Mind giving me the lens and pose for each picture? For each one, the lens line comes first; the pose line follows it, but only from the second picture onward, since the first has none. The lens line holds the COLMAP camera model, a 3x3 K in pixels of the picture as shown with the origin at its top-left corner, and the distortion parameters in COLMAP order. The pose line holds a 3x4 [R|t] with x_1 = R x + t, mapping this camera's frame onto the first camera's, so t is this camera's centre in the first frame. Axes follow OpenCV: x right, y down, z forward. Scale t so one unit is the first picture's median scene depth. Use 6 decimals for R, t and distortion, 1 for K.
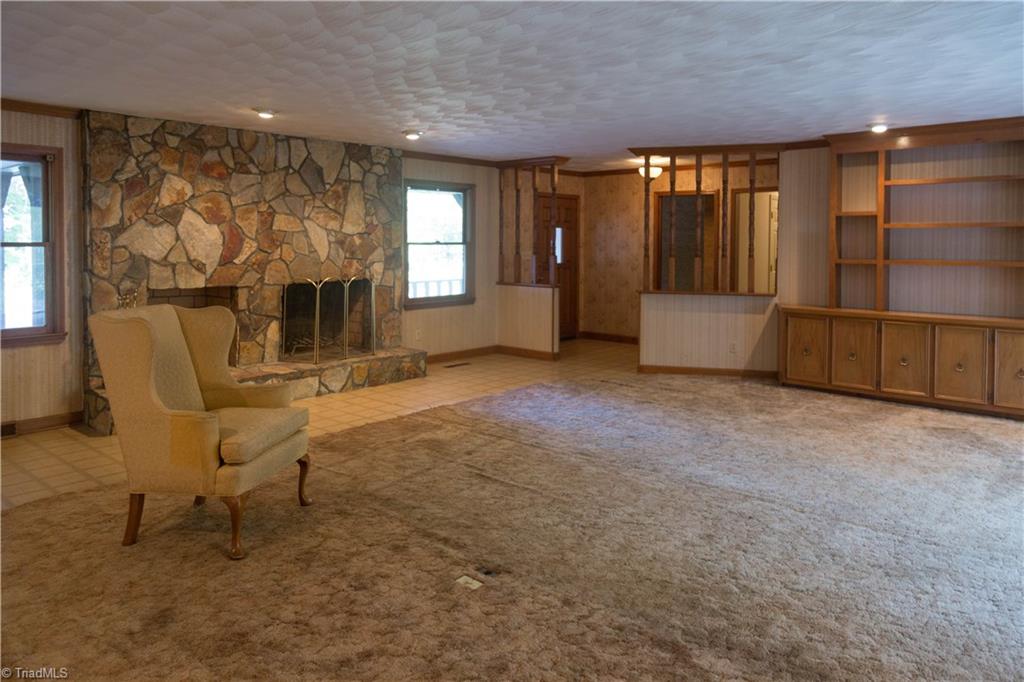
lens RADIAL K [[709.7, 0, 511.7], [0, 709.7, 259.5], [0, 0, 1]] dist [0.003291, 0.000635]
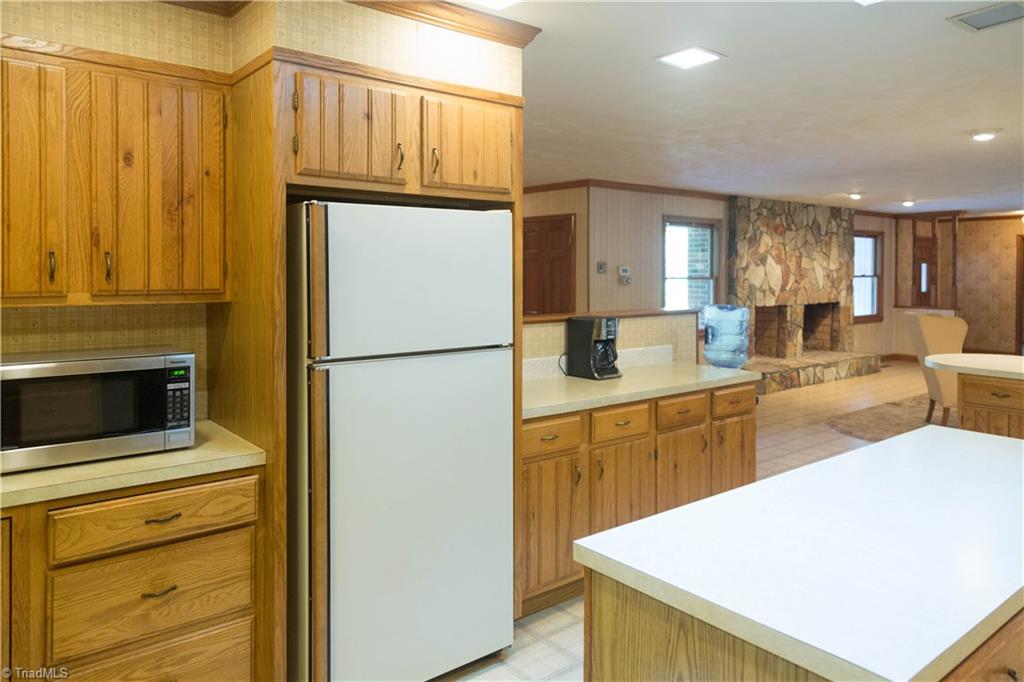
lens RADIAL K [[704.3, 0, 511.5], [0, 704.3, 276.1], [0, 0, 1]] dist [0.007697, 0.003260]
pose [[0.985447, 0.001245, -0.169978, -0.682500], [-0.004129, 0.999854, -0.016610, 0.002781], [0.169932, 0.017070, 0.985308, -0.557739]]
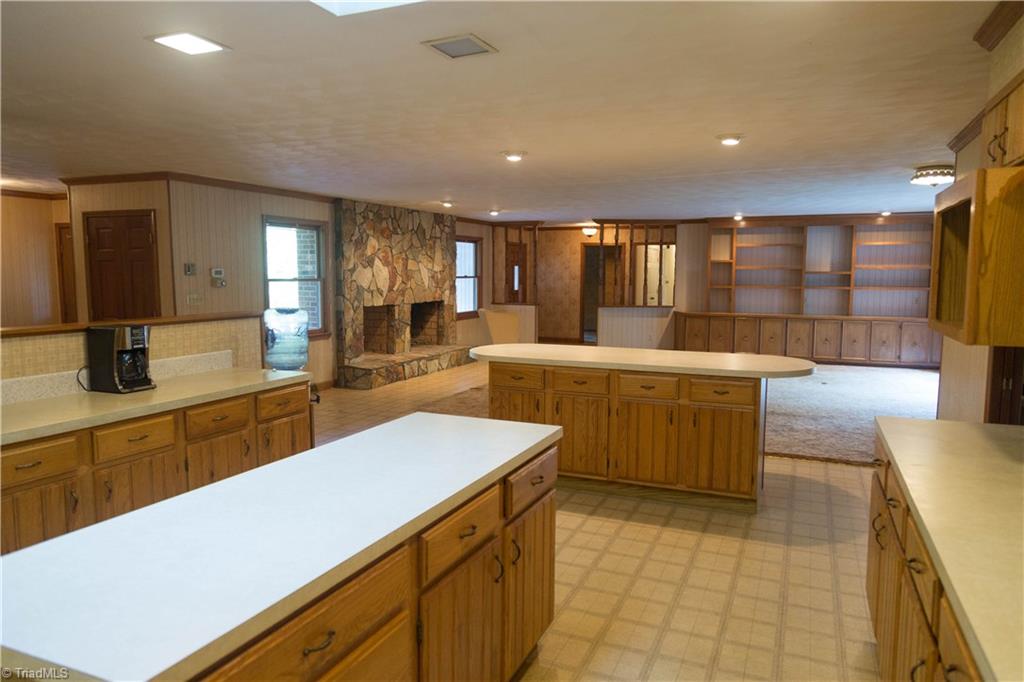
lens RADIAL K [[689.5, 0, 512.0], [0, 689.5, 341.0], [0, 0, 1]] dist [0.000533, 0.000214]
pose [[0.951057, -0.030742, 0.307483, -0.594541], [0.007221, 0.996979, 0.077342, 0.000503], [-0.308932, -0.071336, 0.948405, -0.556675]]
